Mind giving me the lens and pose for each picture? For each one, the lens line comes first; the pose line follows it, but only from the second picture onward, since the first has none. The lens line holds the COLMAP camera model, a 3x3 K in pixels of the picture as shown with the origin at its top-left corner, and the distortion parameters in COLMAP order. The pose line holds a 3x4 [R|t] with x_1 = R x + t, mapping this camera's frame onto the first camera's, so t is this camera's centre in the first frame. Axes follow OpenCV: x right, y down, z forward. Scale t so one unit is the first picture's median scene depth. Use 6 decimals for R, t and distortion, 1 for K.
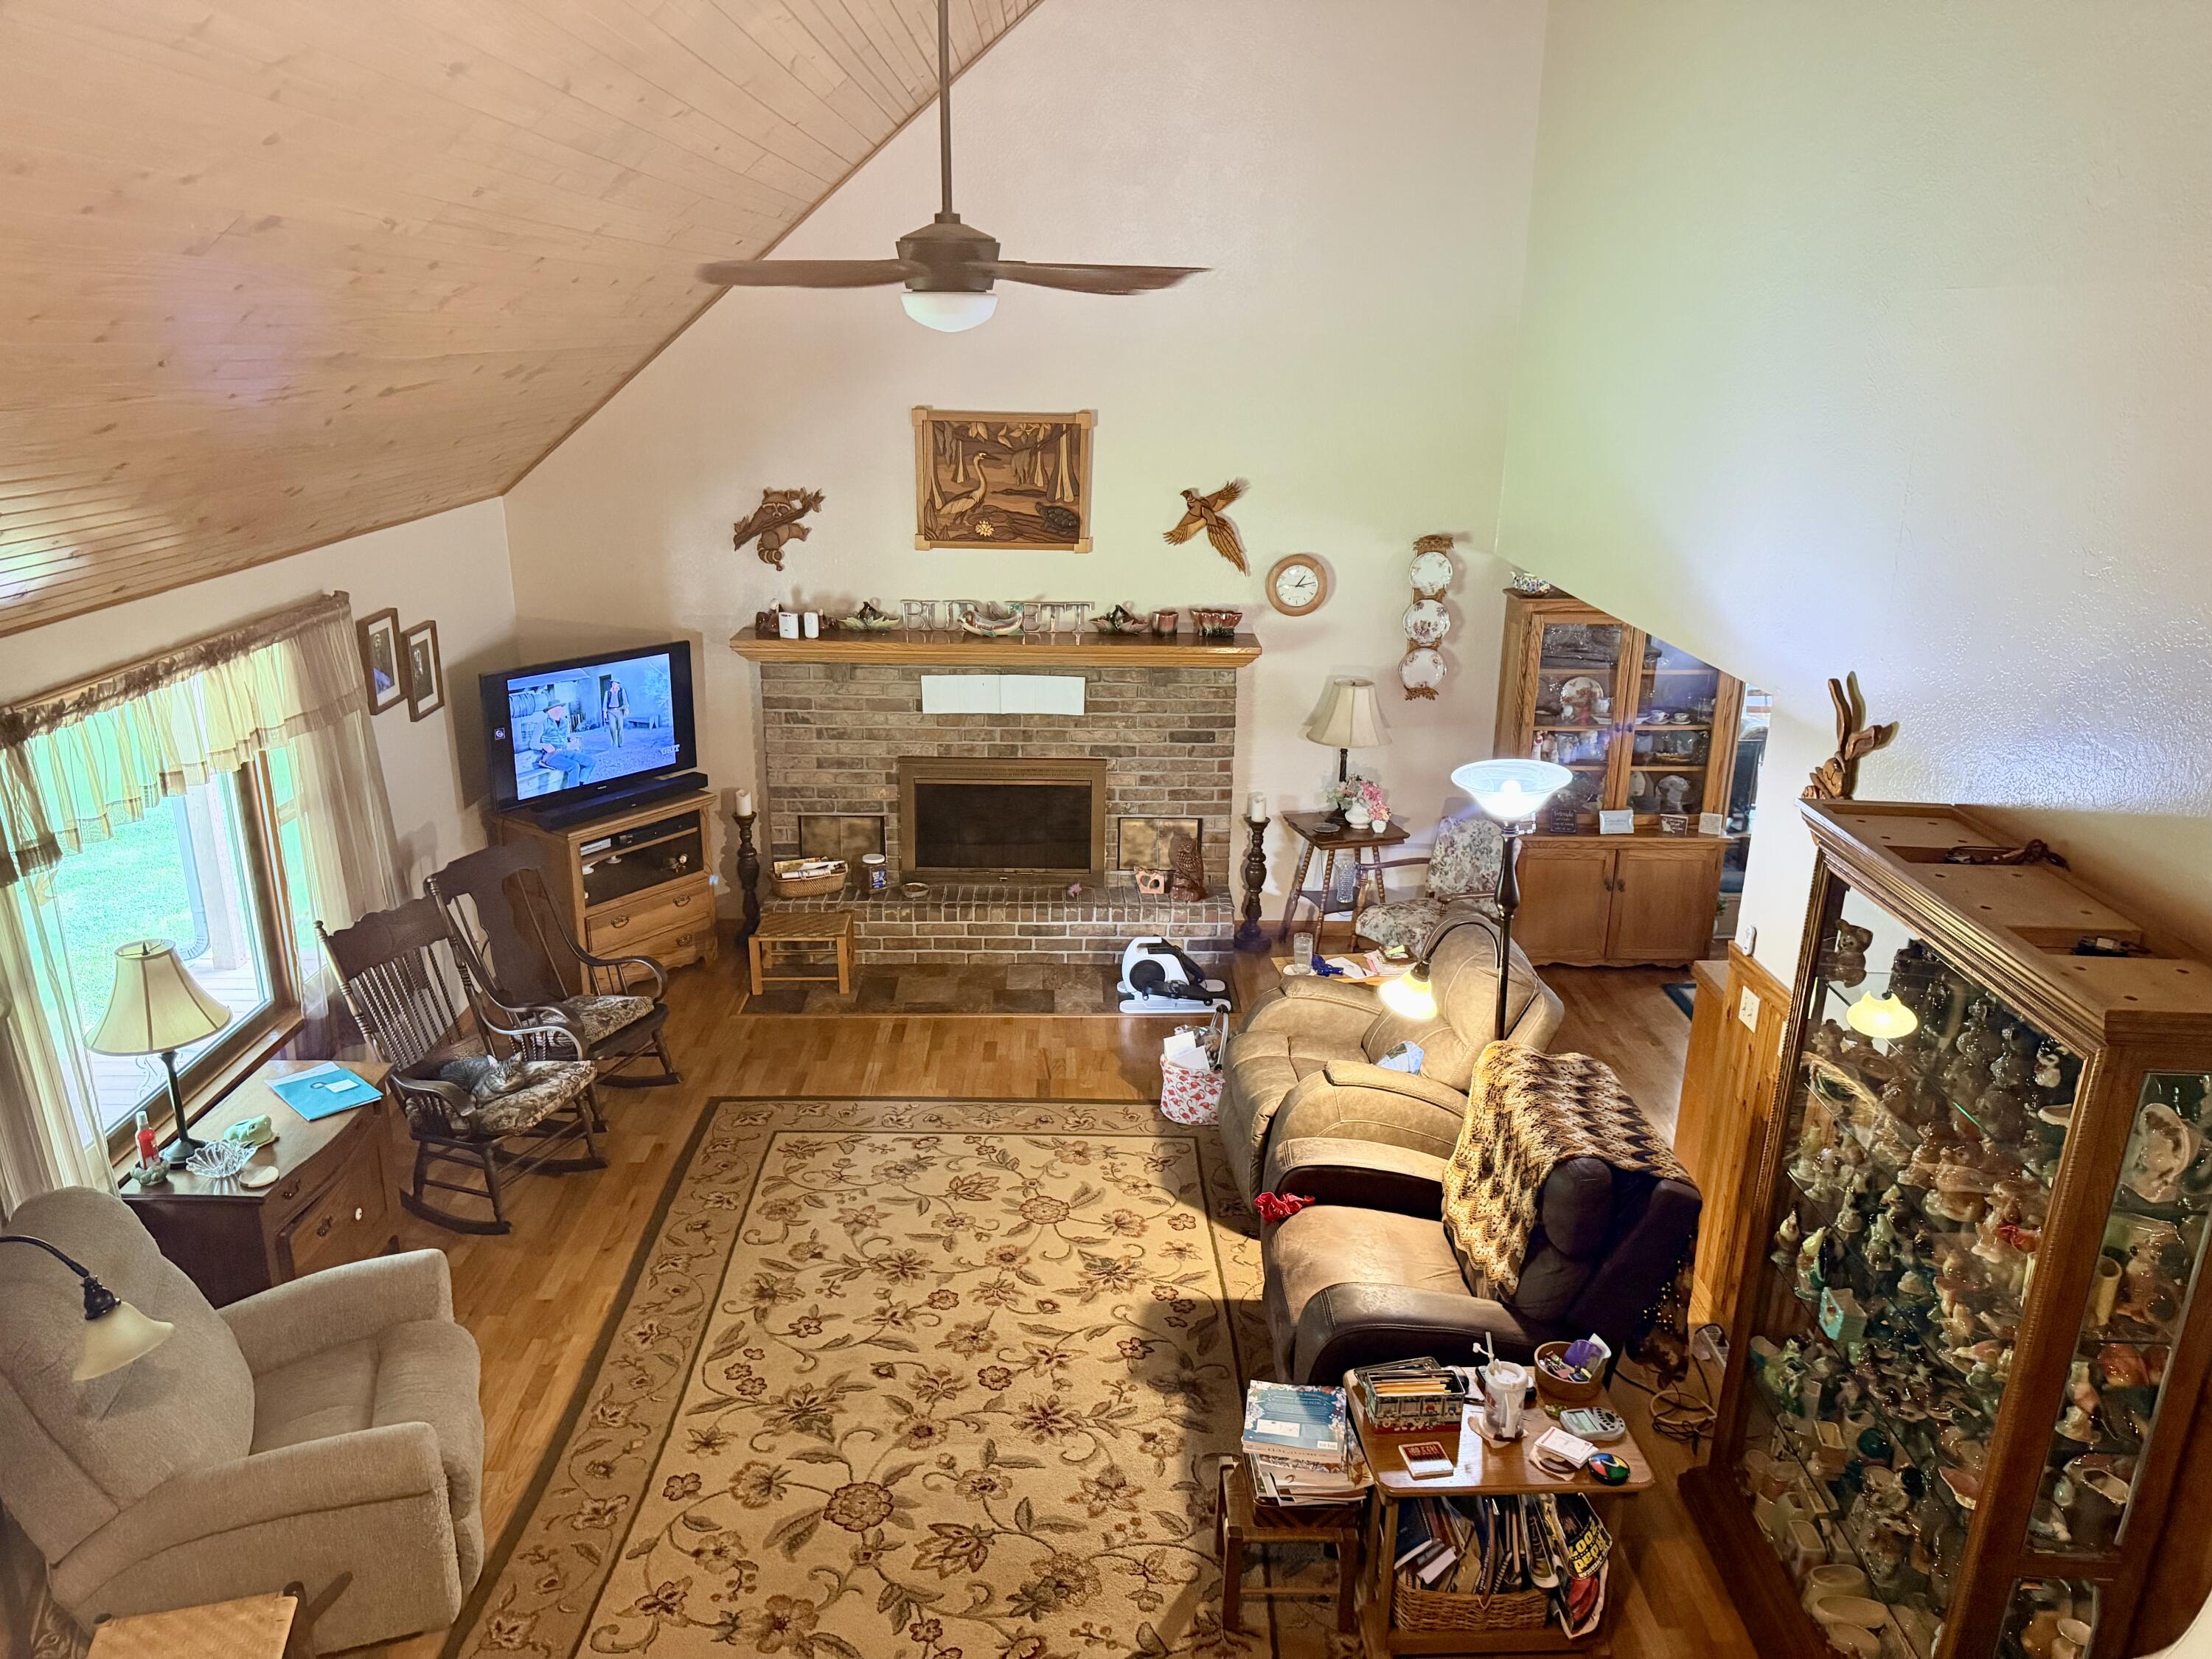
lens RADIAL K [[1533.7, 0, 1103.1], [0, 1533.7, 808.0], [0, 0, 1]] dist [0.017714, -0.050430]
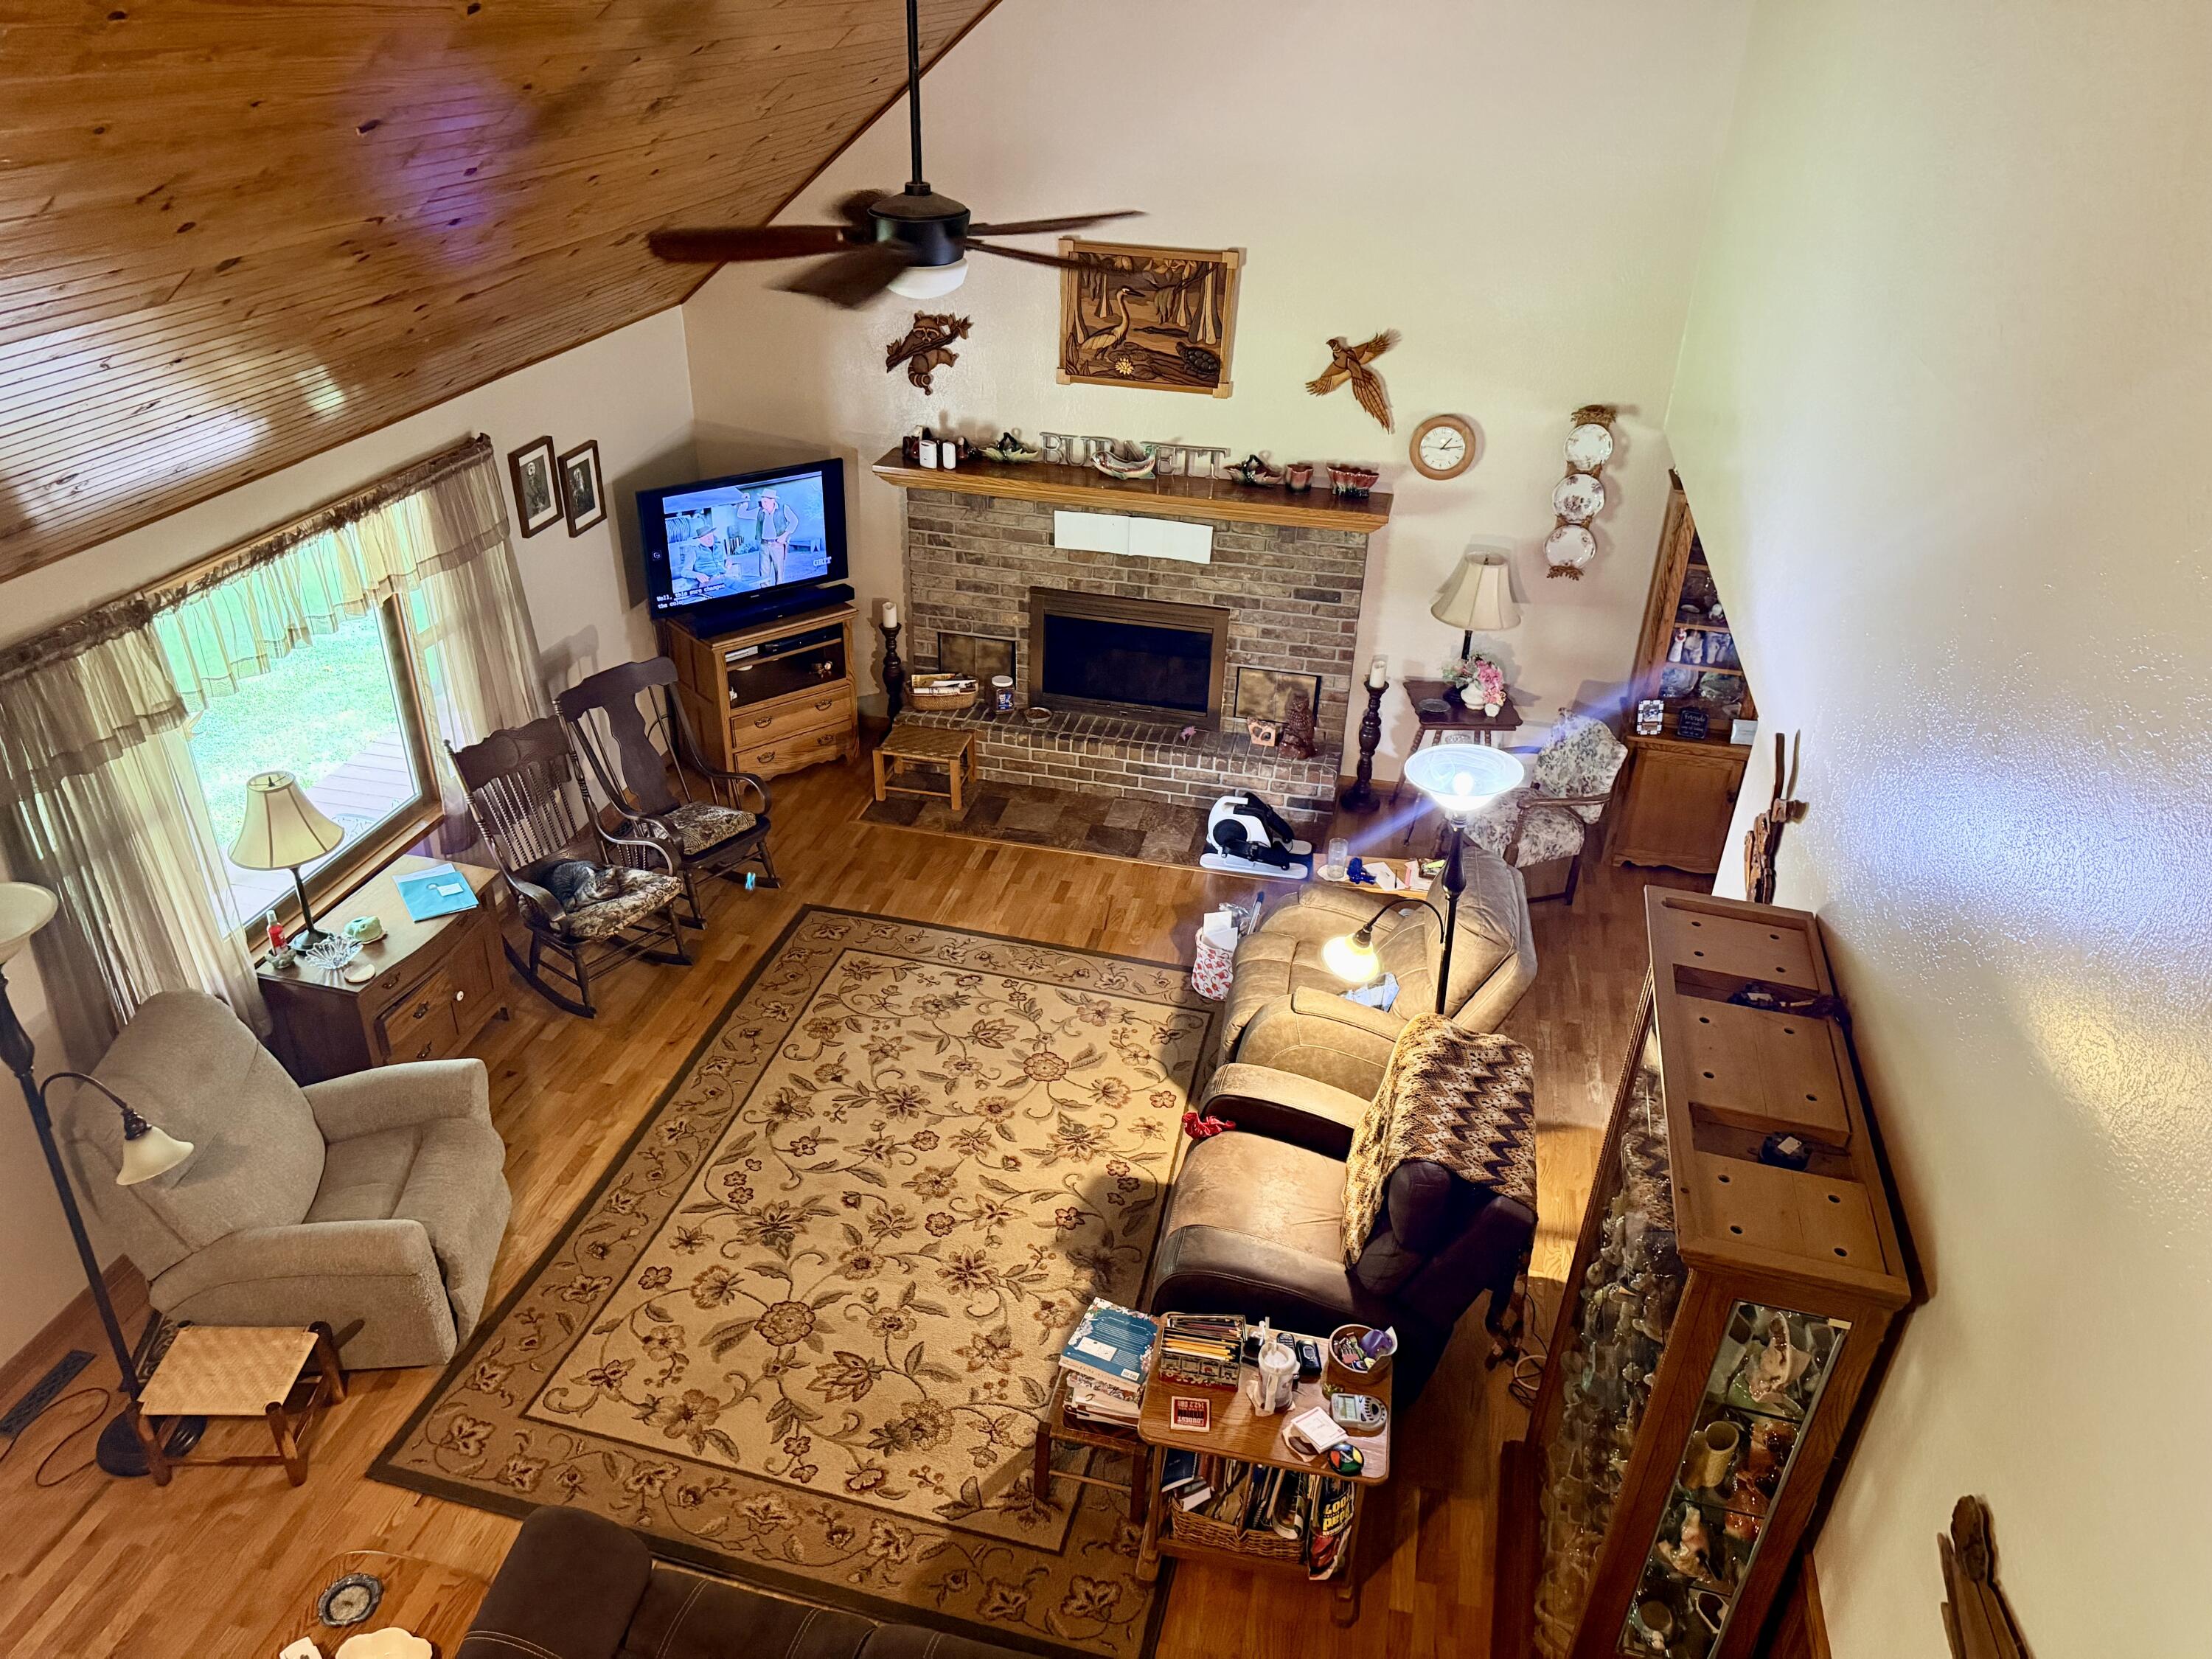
lens RADIAL K [[1533.7, 0, 1093.6], [0, 1533.7, 816.0], [0, 0, 1]] dist [0.017714, -0.050430]
pose [[0.969677, 0.127050, -0.208768, 0.204097], [-0.081920, 0.973802, 0.212129, -0.150861], [0.230249, -0.188595, 0.954682, -0.006998]]
